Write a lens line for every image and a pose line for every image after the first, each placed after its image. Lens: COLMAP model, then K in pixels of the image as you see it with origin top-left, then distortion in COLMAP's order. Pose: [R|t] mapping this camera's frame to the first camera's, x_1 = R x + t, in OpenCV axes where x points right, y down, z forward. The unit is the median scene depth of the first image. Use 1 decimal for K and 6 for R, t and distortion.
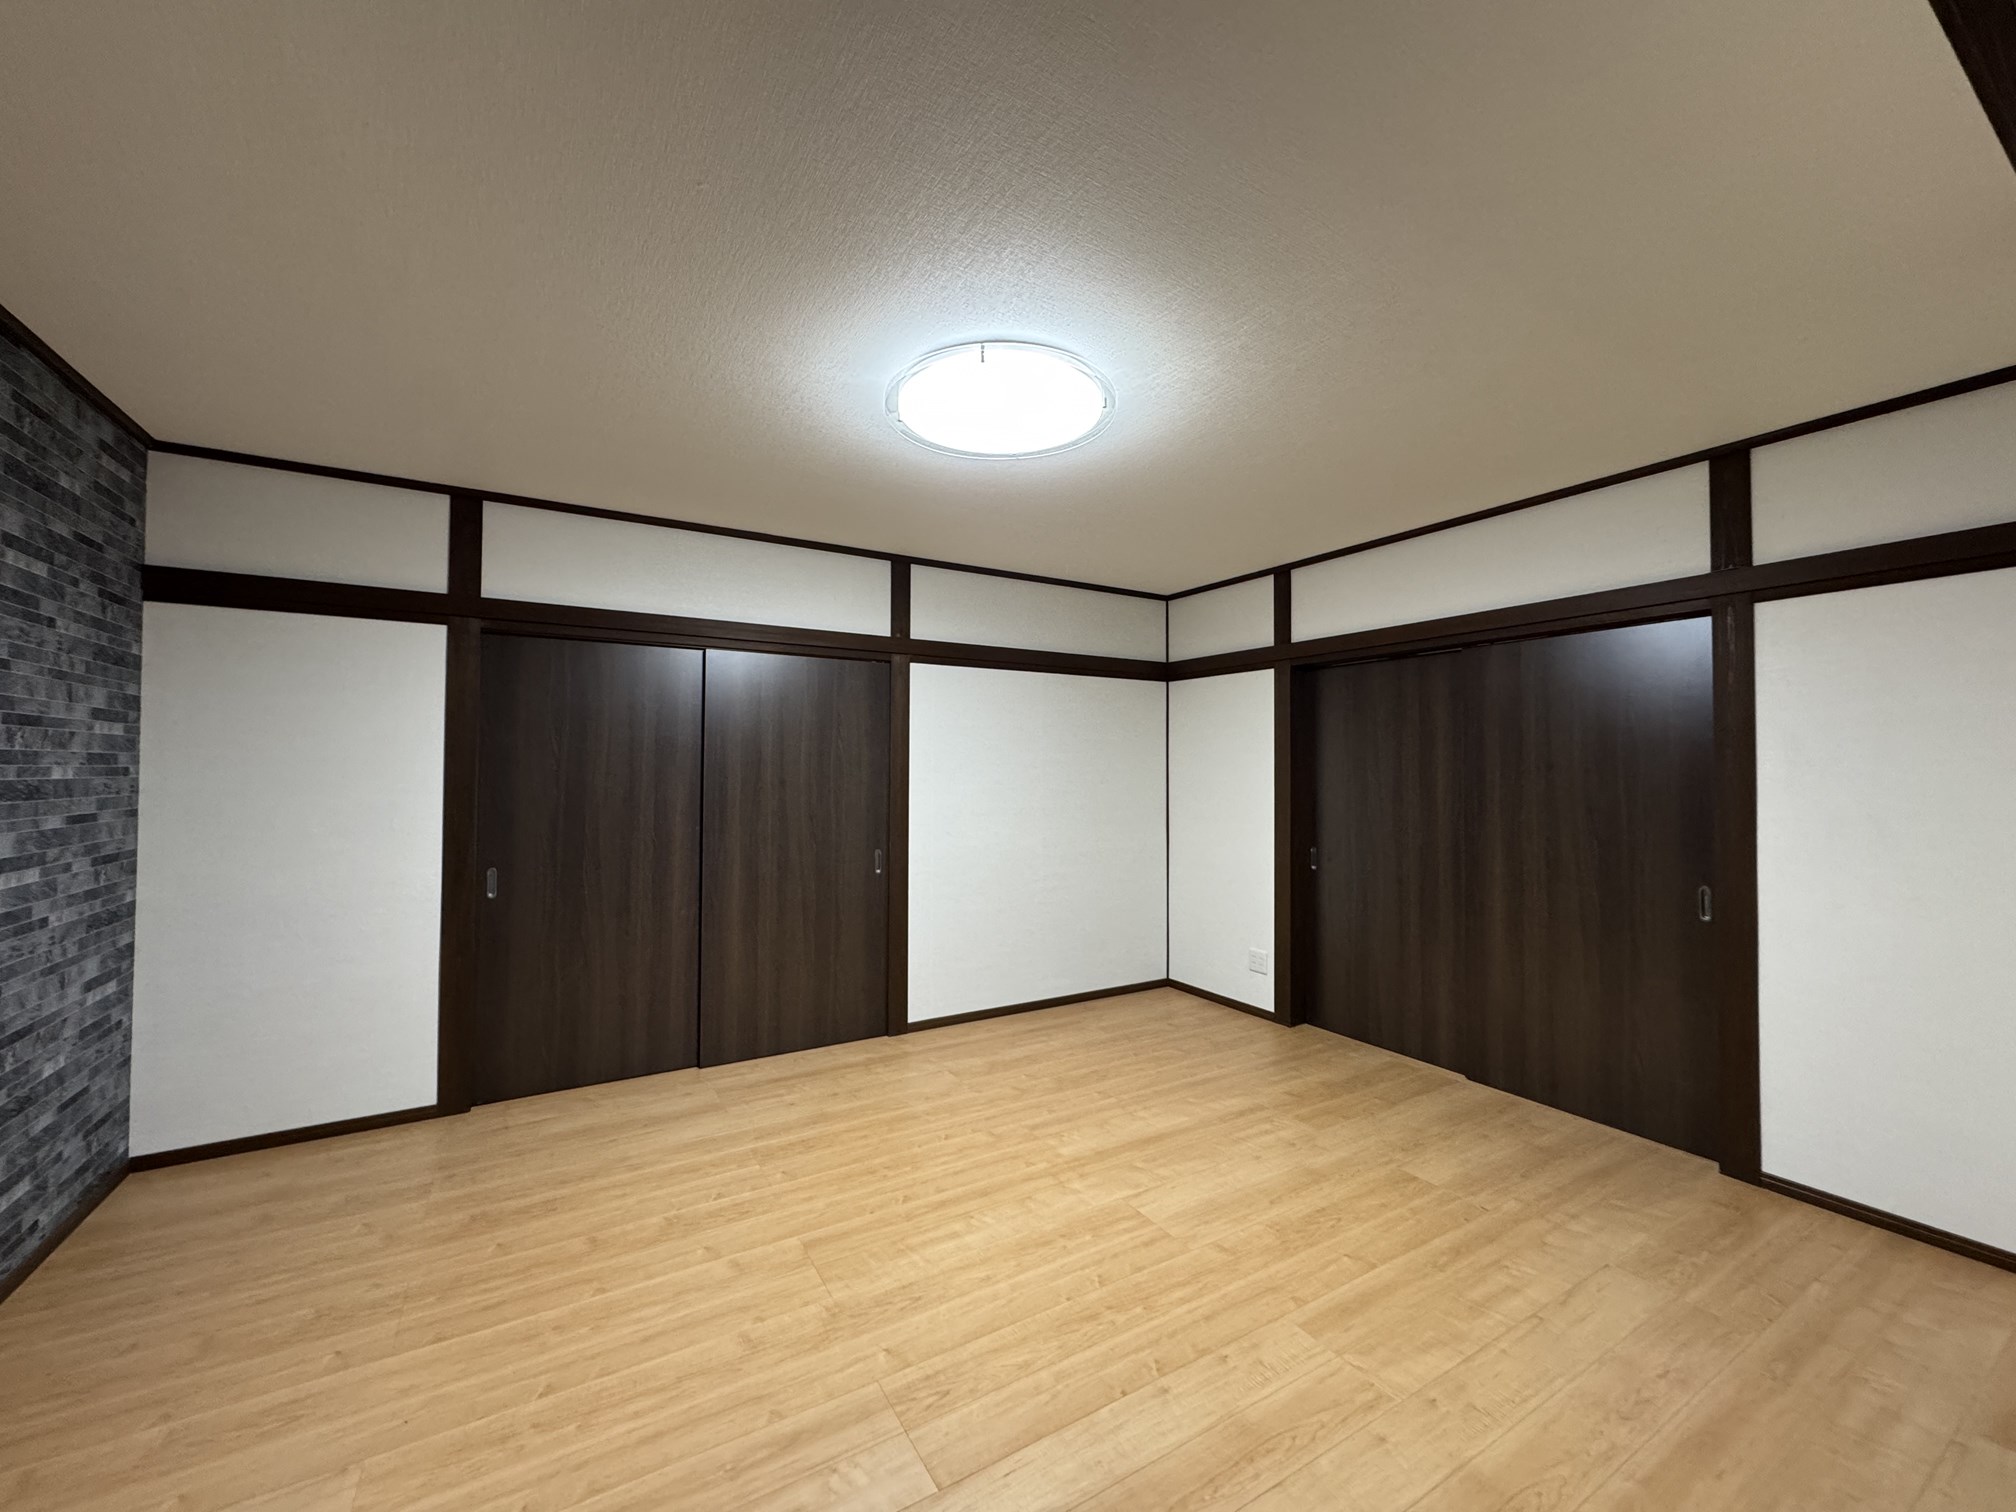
lens RADIAL K [[799.6, 0, 1011.7], [0, 799.6, 757.2], [0, 0, 1]] dist [-0.000709, -0.000104]
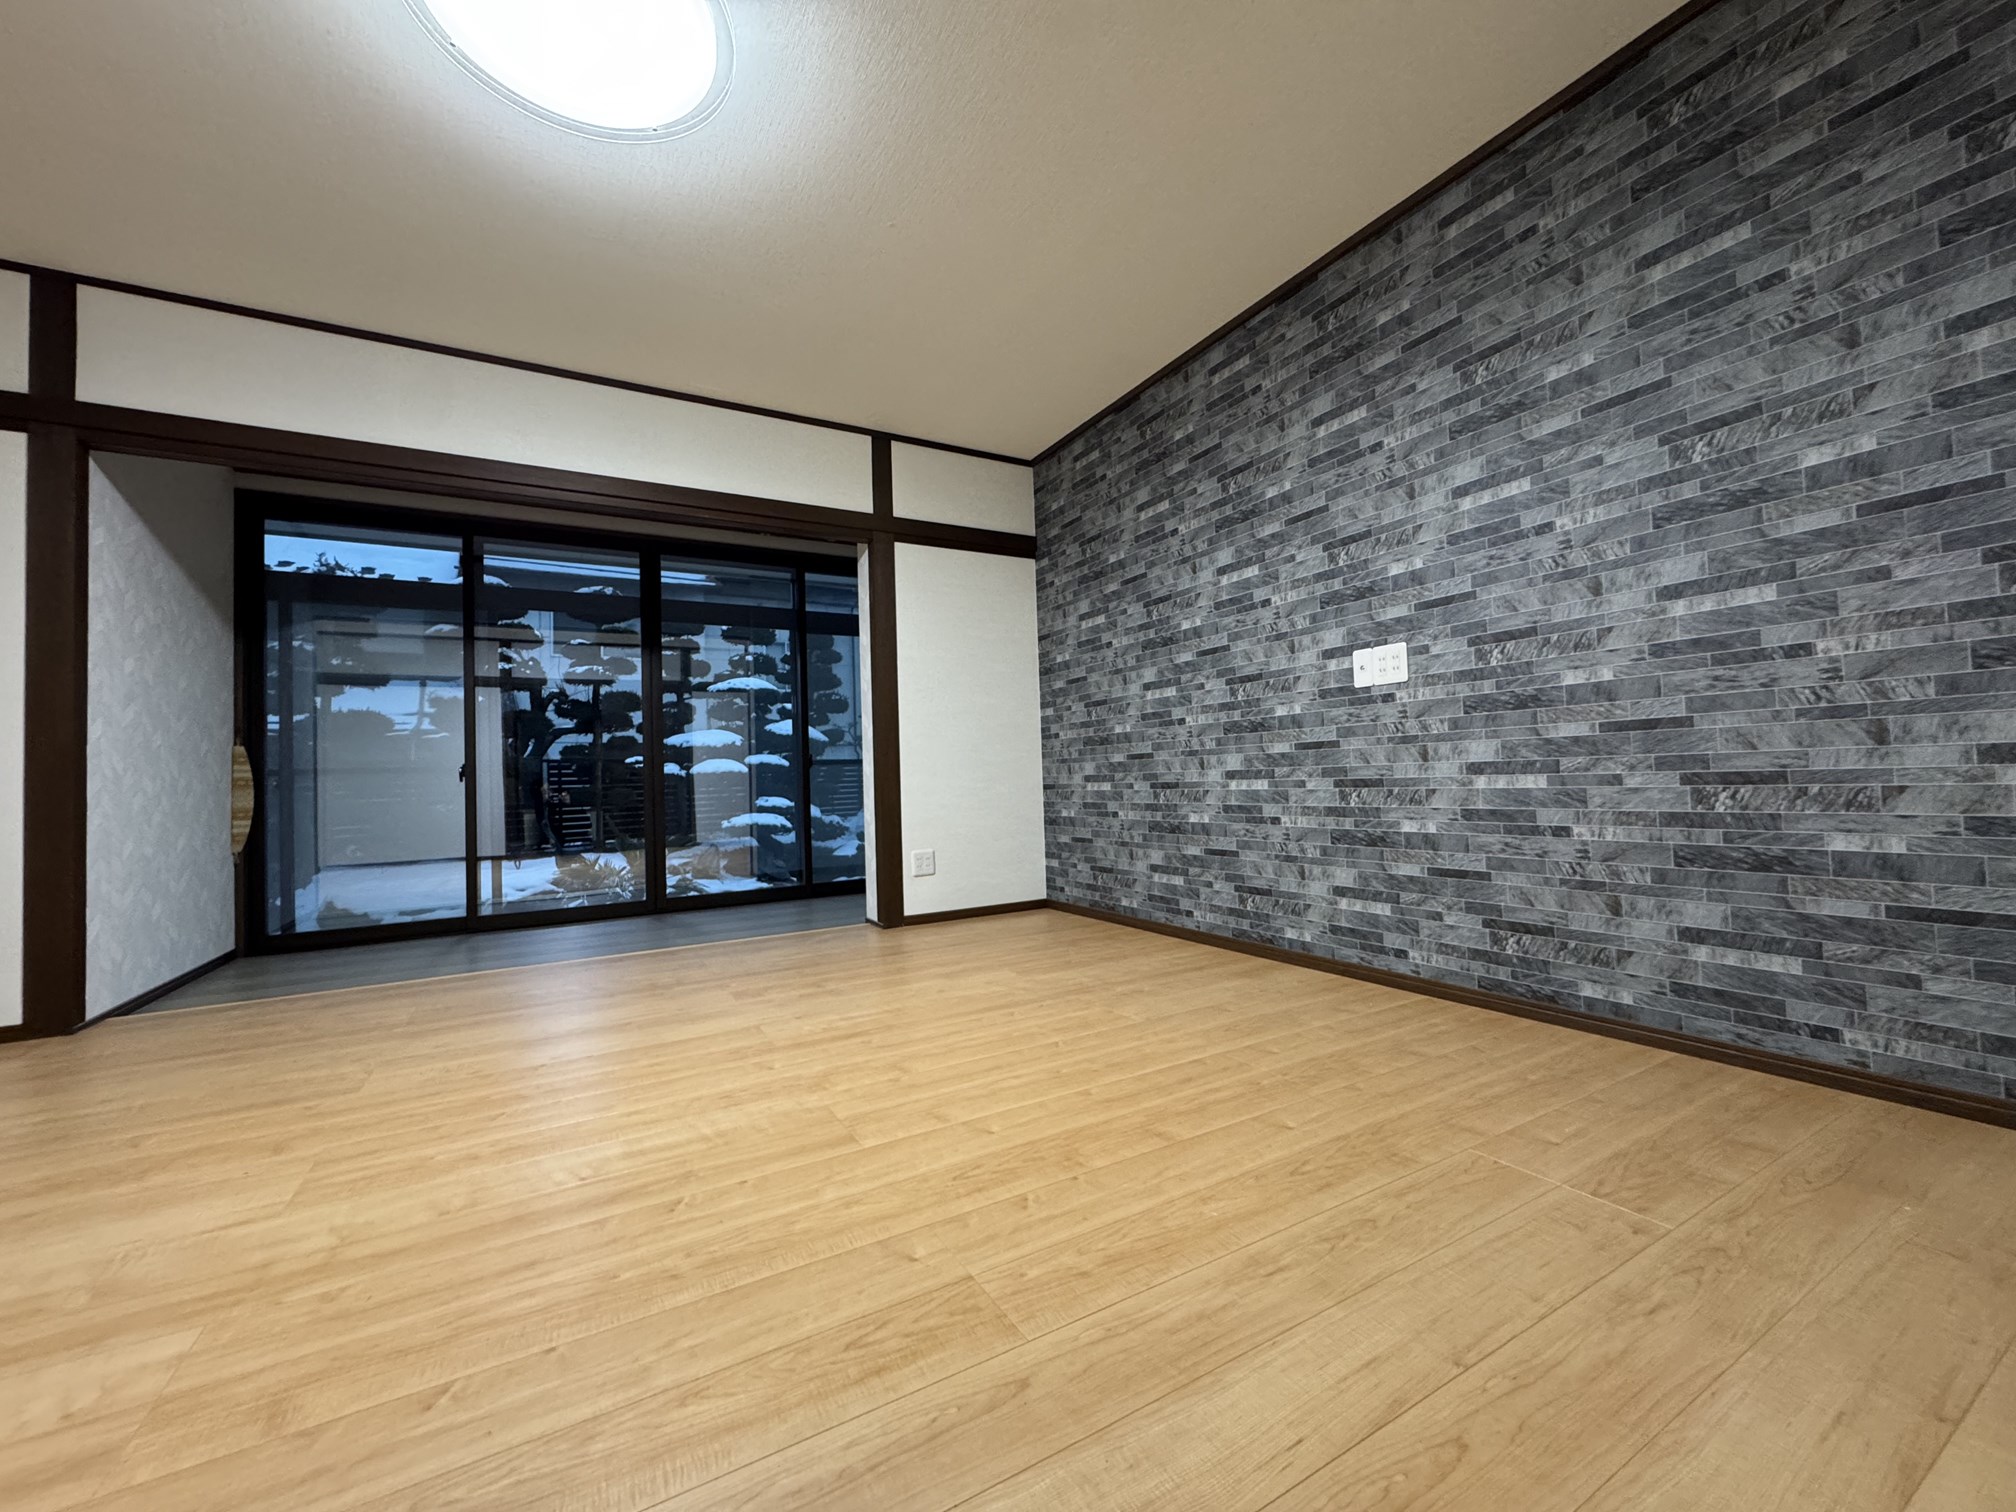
lens RADIAL K [[799.6, 0, 1011.5], [0, 799.6, 749.9], [0, 0, 1]] dist [-0.000709, -0.000104]
pose [[-0.999328, 0.030441, 0.020403, -0.420457], [0.029409, 0.998360, -0.049127, 0.304714], [-0.021865, -0.048494, -0.998584, 1.706122]]
